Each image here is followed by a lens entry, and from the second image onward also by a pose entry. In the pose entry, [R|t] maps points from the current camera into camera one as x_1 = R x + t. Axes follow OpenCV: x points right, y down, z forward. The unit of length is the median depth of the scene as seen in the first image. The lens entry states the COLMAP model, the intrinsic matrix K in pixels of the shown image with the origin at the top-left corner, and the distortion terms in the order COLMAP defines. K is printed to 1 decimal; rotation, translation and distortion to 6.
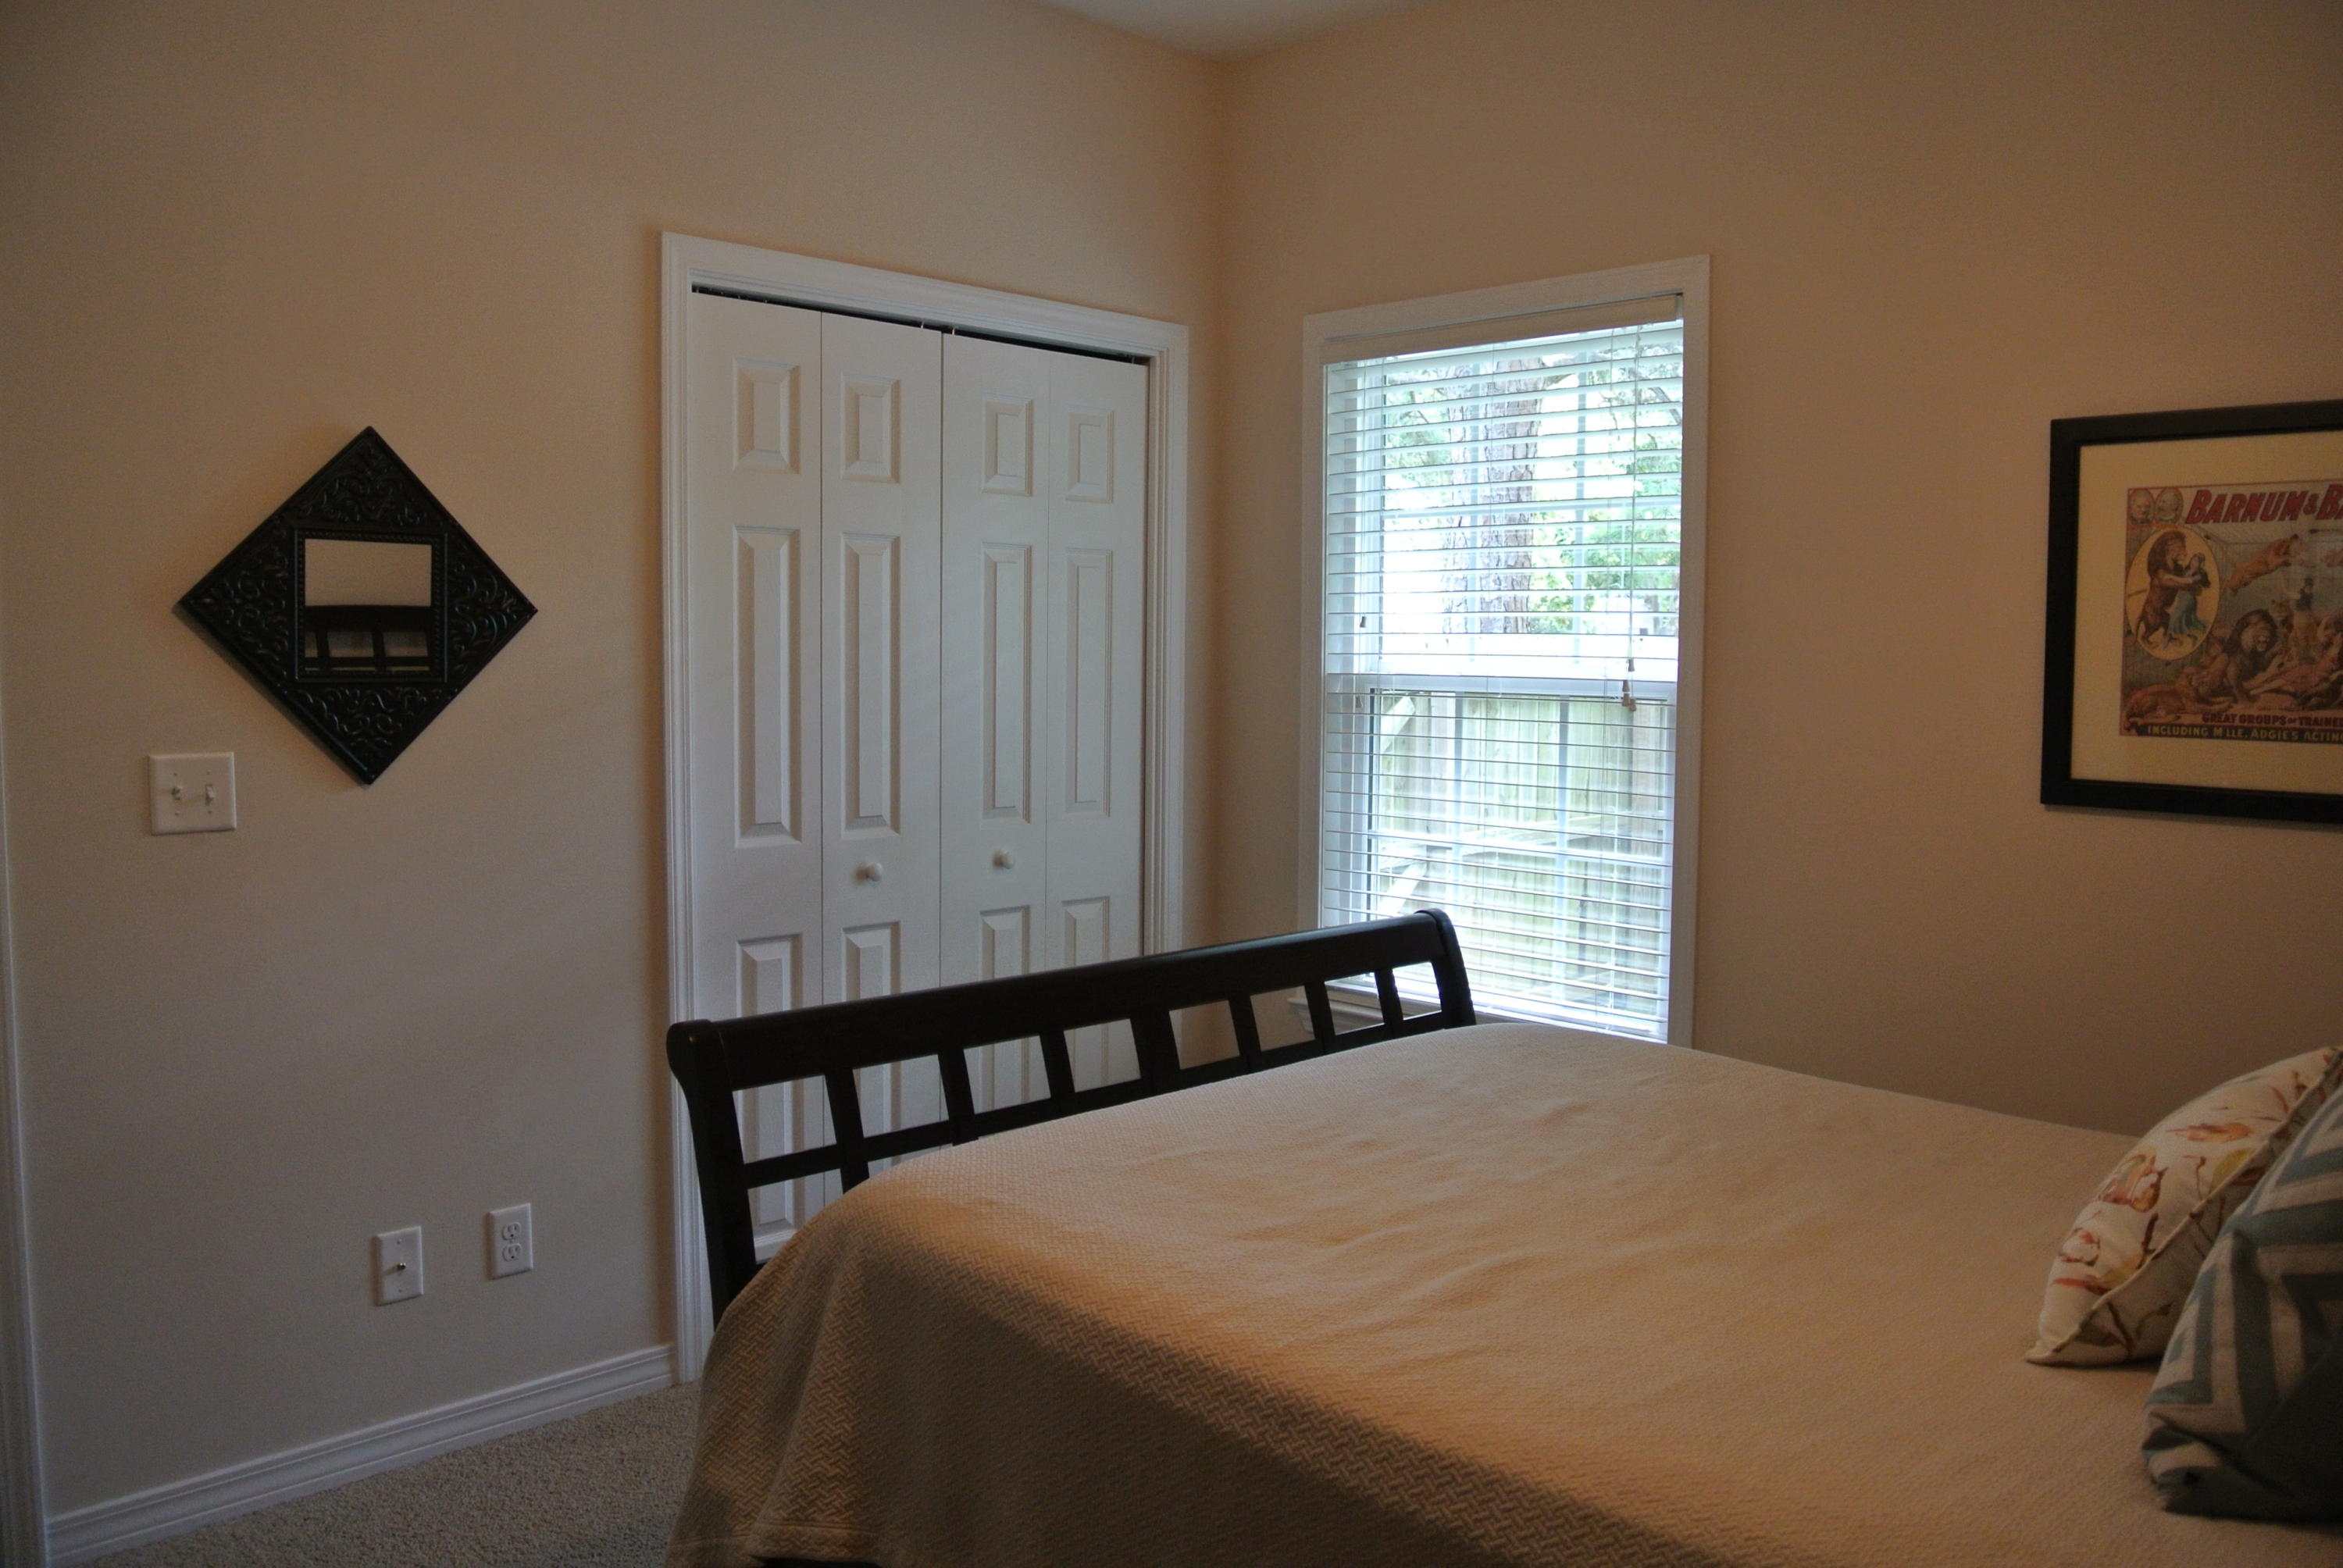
lens RADIAL K [[1826.9, 0, 1164.4], [0, 1826.9, 784.4], [0, 0, 1]] dist [-0.061341, -0.004693]
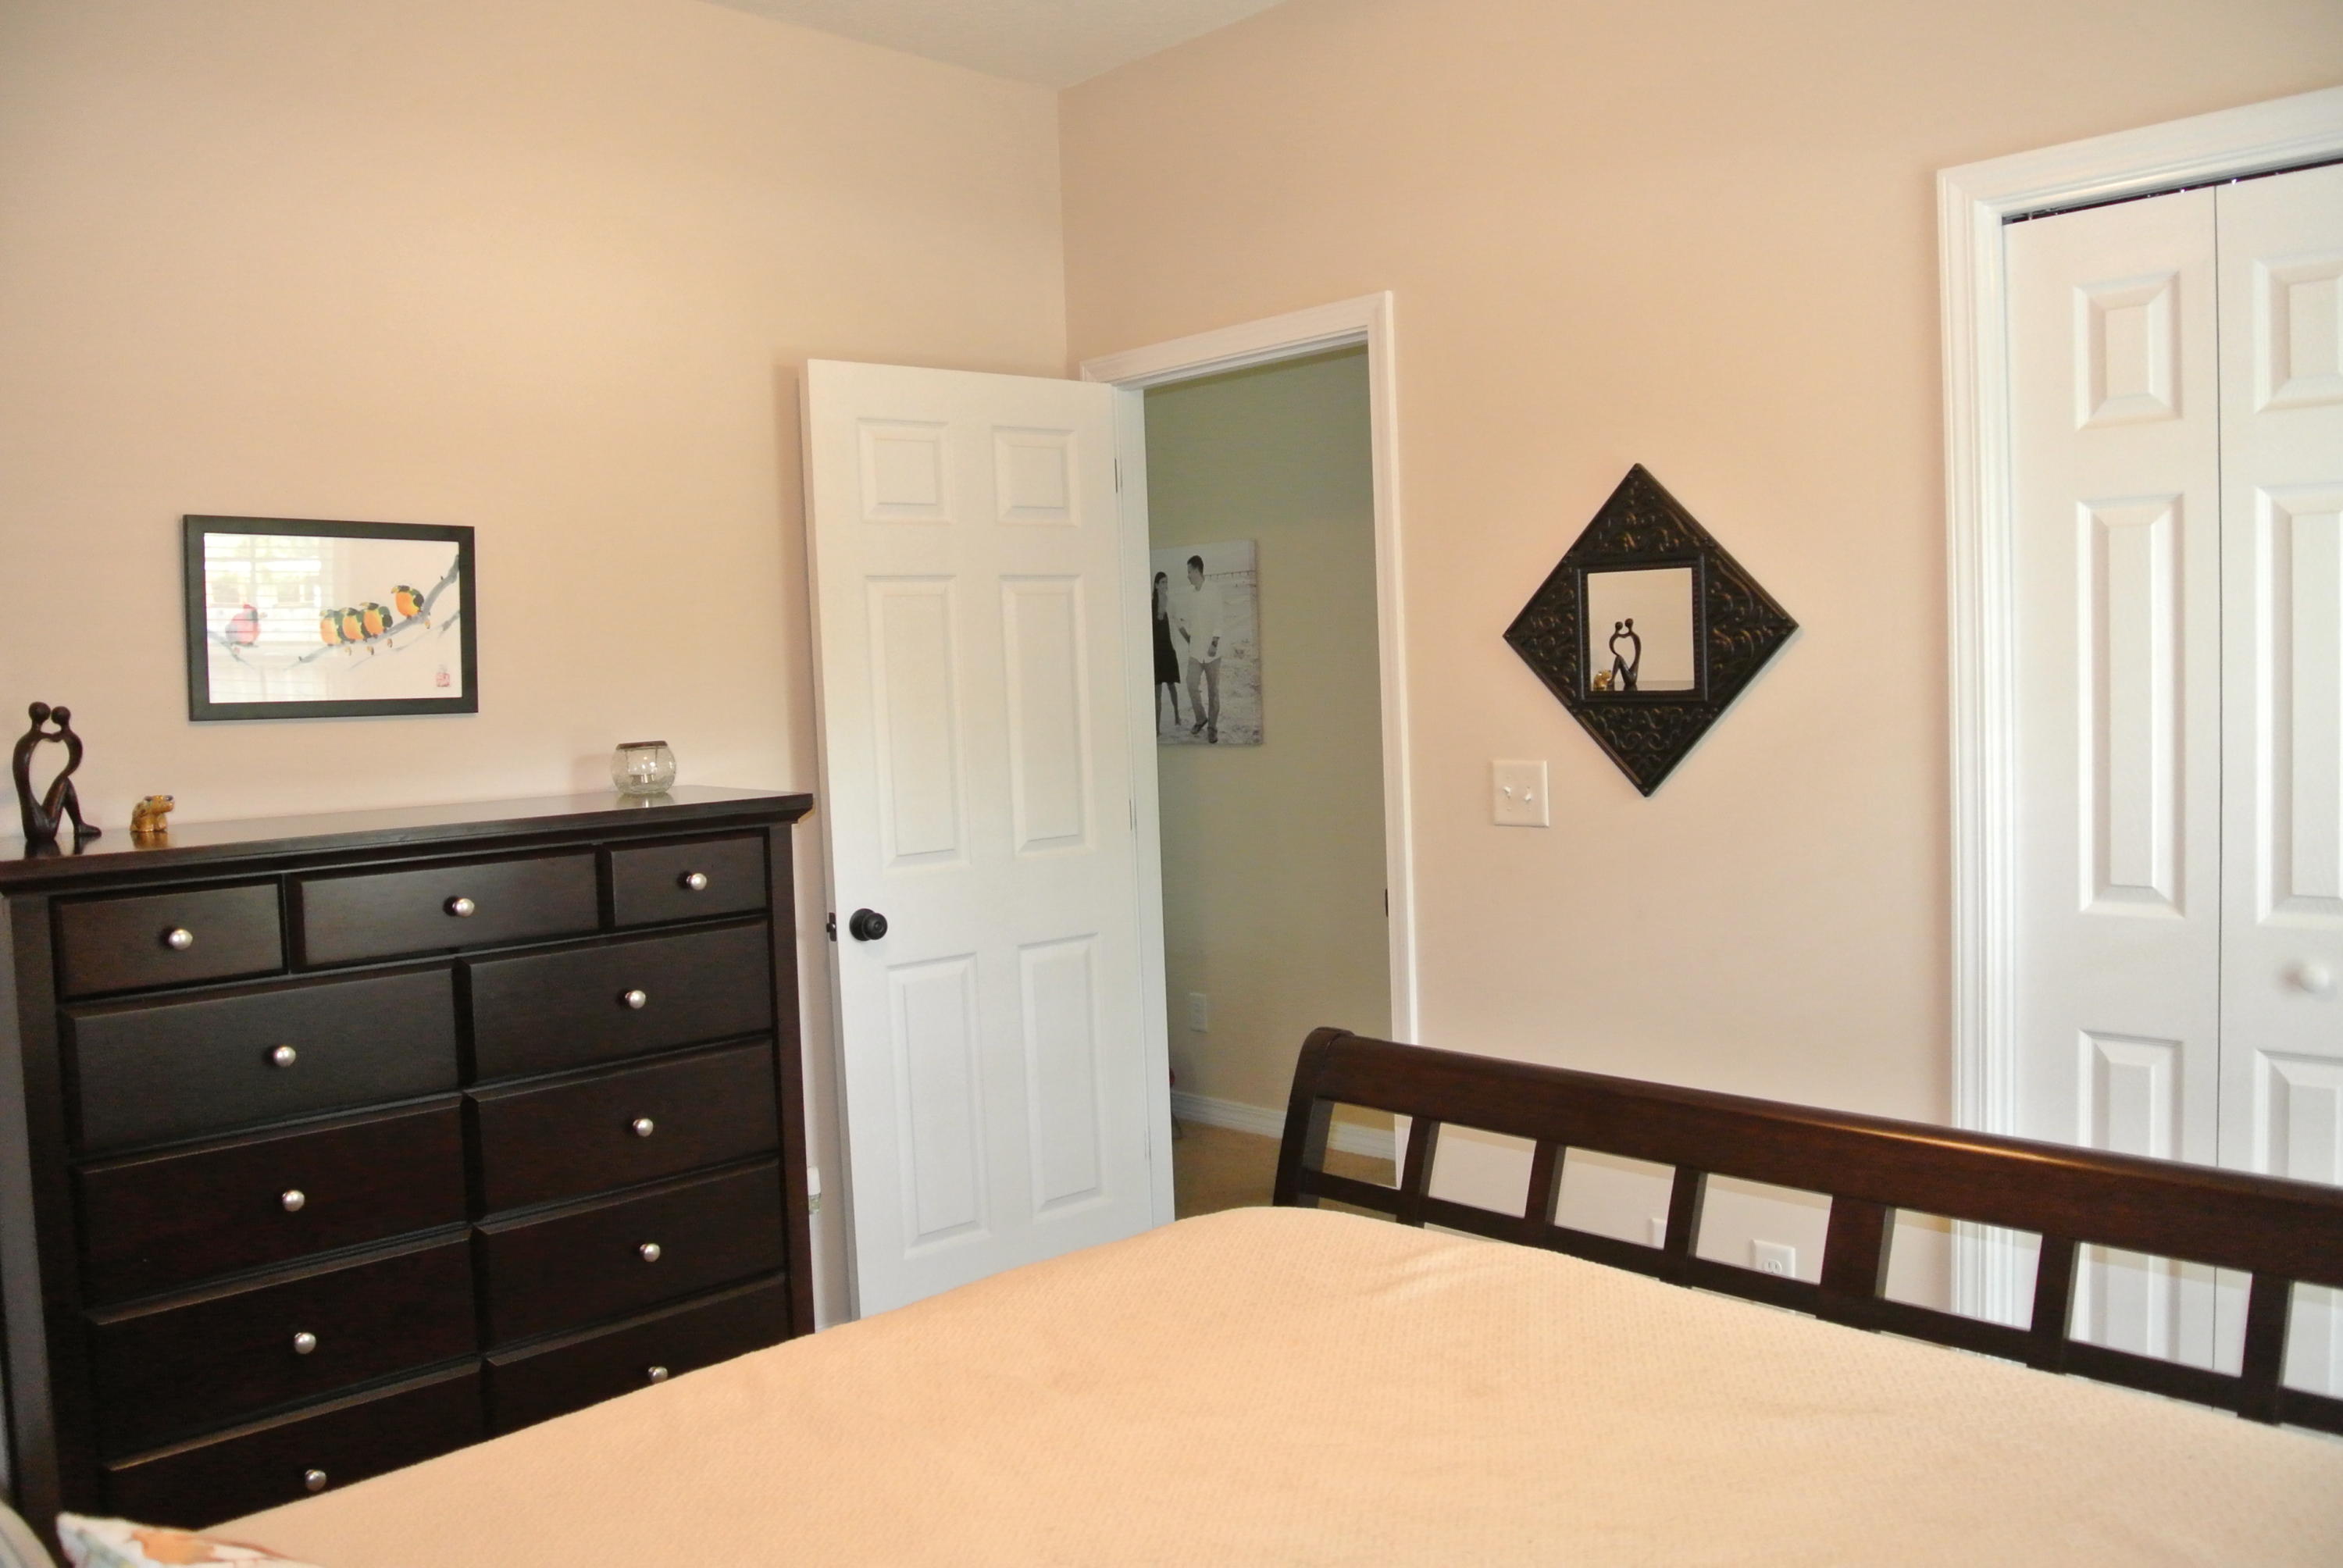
lens RADIAL K [[1826.9, 0, 1164.3], [0, 1826.9, 775.5], [0, 0, 1]] dist [-0.061341, -0.004693]
pose [[-0.008324, 0.044785, -0.998962, 0.618239], [-0.044072, 0.998009, 0.045109, -0.047242], [0.998994, 0.044401, -0.006334, 0.697763]]
